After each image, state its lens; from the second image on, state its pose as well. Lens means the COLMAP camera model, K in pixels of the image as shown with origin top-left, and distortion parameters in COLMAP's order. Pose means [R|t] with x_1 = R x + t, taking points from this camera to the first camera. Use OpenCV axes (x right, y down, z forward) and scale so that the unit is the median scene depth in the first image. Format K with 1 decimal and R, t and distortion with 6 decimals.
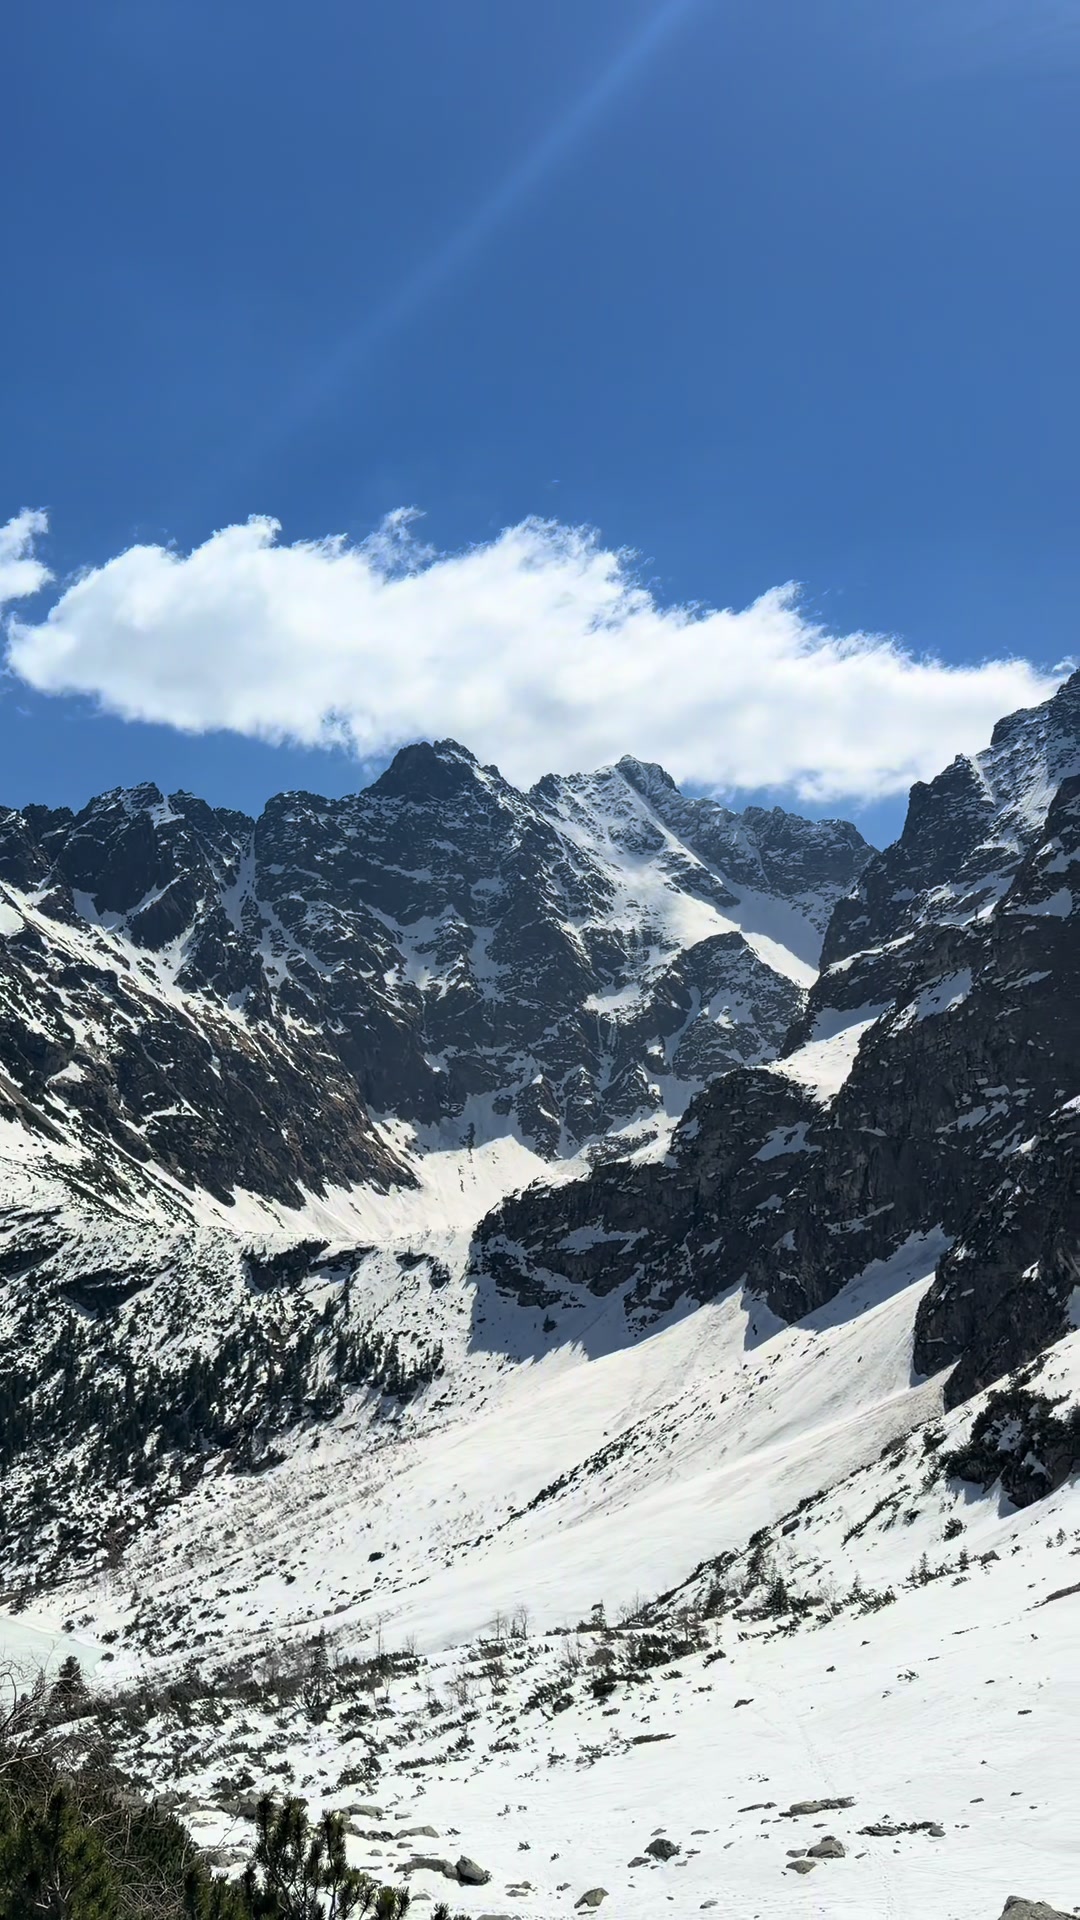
lens RADIAL K [[1514.5, 0, 544.2], [0, 1514.5, 969.9], [0, 0, 1]] dist [0.098010, -0.001991]
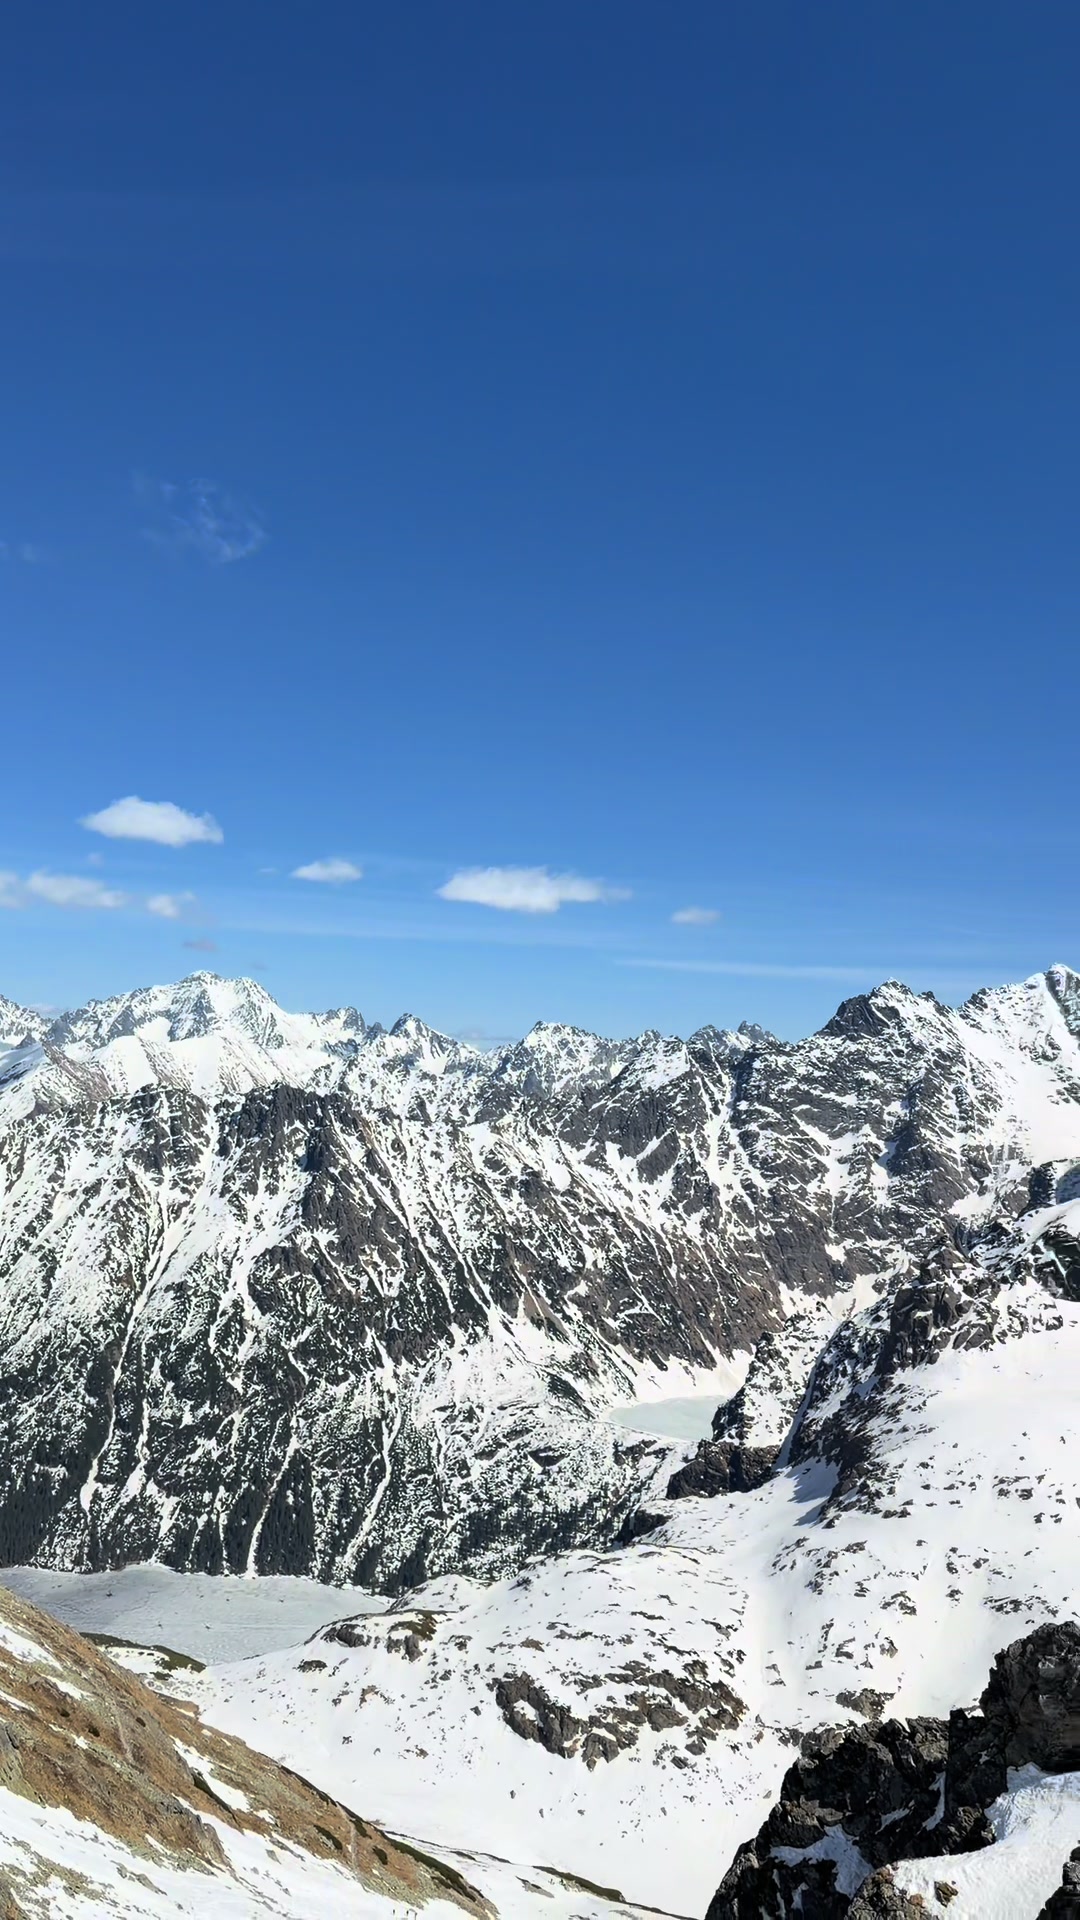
lens RADIAL K [[1514.5, 0, 545.8], [0, 1514.5, 958.0], [0, 0, 1]] dist [0.098010, -0.001991]
pose [[0.879644, -0.014765, -0.475404, 0.404723], [0.046701, 0.997370, 0.055435, -0.331899], [0.473335, -0.070965, 0.878019, -0.453587]]
